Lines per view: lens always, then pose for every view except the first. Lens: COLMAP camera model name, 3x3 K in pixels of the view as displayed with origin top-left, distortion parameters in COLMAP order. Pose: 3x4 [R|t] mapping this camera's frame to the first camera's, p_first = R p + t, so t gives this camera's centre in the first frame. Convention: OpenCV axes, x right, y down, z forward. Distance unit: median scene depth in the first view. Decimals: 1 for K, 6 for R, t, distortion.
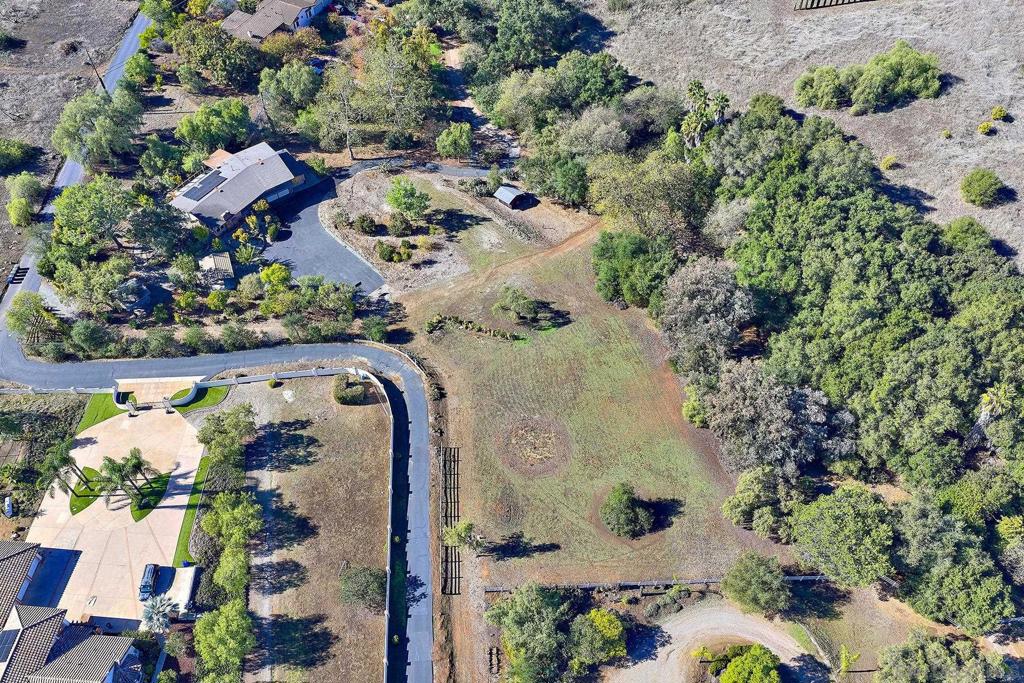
lens RADIAL K [[837.4, 0, 520.1], [0, 837.4, 340.0], [0, 0, 1]] dist [0.010291, -0.011875]
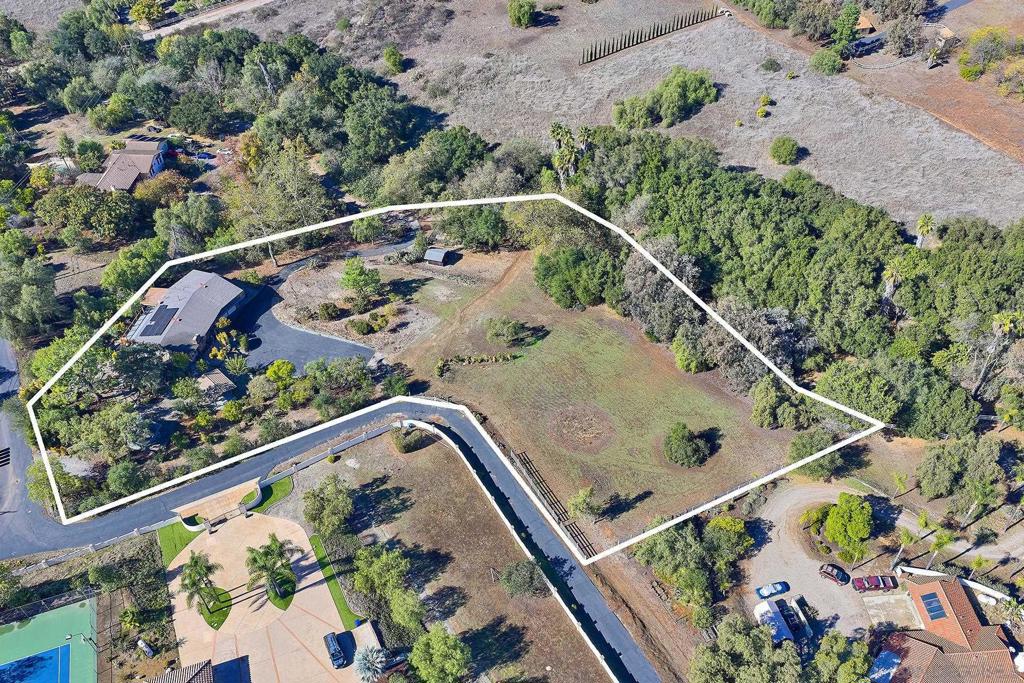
lens RADIAL K [[837.4, 0, 520.1], [0, 837.4, 340.0], [0, 0, 1]] dist [0.010291, -0.011875]
pose [[0.906111, -0.292867, 0.305275, -0.320111], [0.333639, 0.938390, -0.090053, 0.075937], [-0.260094, 0.183449, 0.947997, -0.057198]]
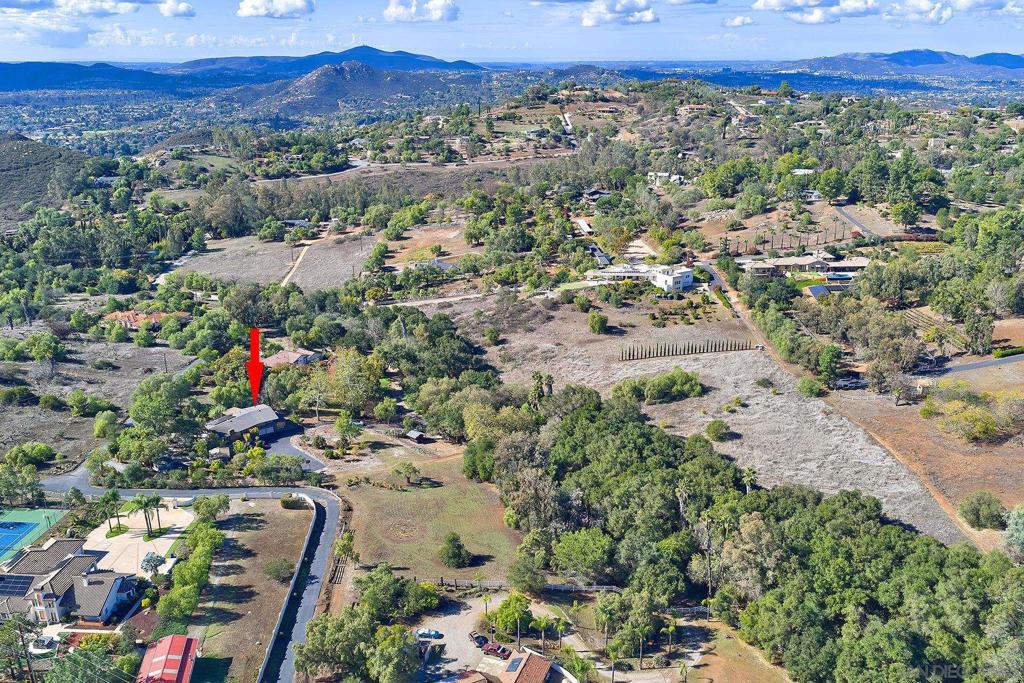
lens RADIAL K [[837.4, 0, 520.1], [0, 837.4, 340.0], [0, 0, 1]] dist [0.010291, -0.011875]
pose [[0.999948, 0.010152, 0.001032, 0.197508], [-0.007893, 0.833569, -0.552359, 0.599771], [-0.006467, 0.552322, 0.833606, -0.432231]]
